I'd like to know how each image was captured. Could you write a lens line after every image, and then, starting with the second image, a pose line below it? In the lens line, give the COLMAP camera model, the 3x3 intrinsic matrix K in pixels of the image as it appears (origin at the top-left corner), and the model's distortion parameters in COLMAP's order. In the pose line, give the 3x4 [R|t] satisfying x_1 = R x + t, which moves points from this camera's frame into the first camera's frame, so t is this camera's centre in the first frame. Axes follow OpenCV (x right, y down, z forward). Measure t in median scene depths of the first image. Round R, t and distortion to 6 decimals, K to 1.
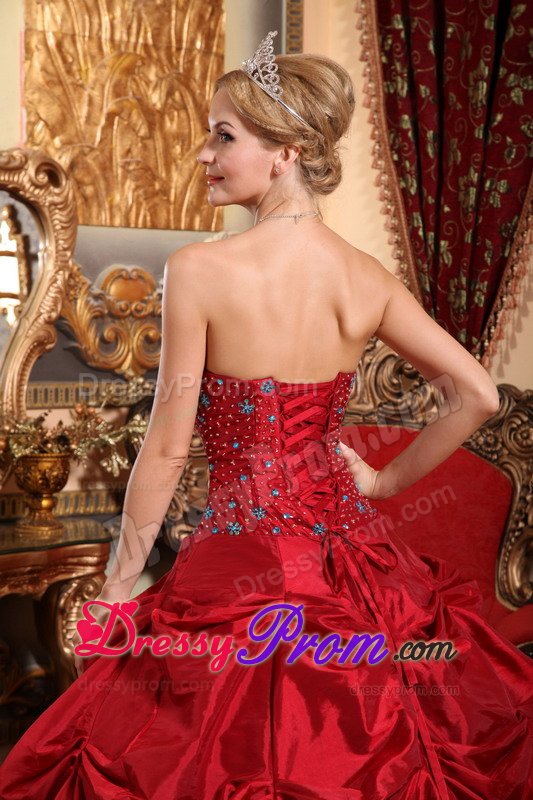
lens RADIAL K [[2365.9, 0, 267.6], [0, 2365.9, 408.8], [0, 0, 1]] dist [0.765810, 0.000000]
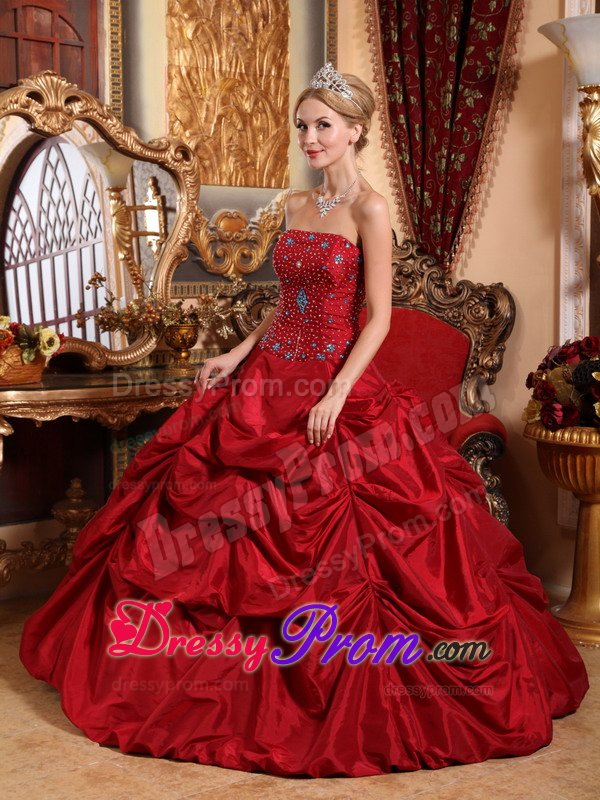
lens RADIAL K [[1572.4, 0, 302.5], [0, 1572.4, 370.9], [0, 0, 1]] dist [0.292511, 0.000000]
pose [[0.999949, -0.010094, -0.000551, -0.010751], [0.010105, 0.999597, 0.026514, 0.021735], [0.000283, -0.026518, 0.999648, -0.075496]]
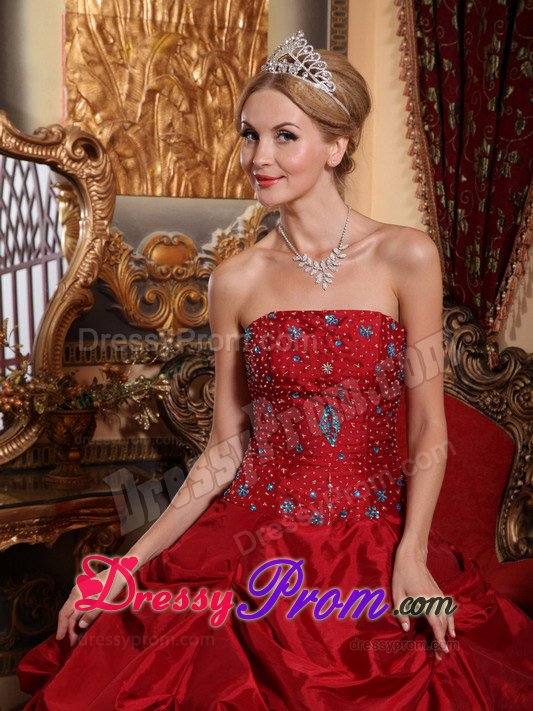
lens RADIAL K [[1905.1, 0, 260.6], [0, 1905.1, 406.5], [0, 0, 1]] dist [0.526775, 0.000000]
pose [[0.988810, 0.015498, -0.148376, 0.114510], [-0.007867, 0.998622, 0.051881, -0.027087], [0.148976, -0.050133, 0.987569, 0.145003]]
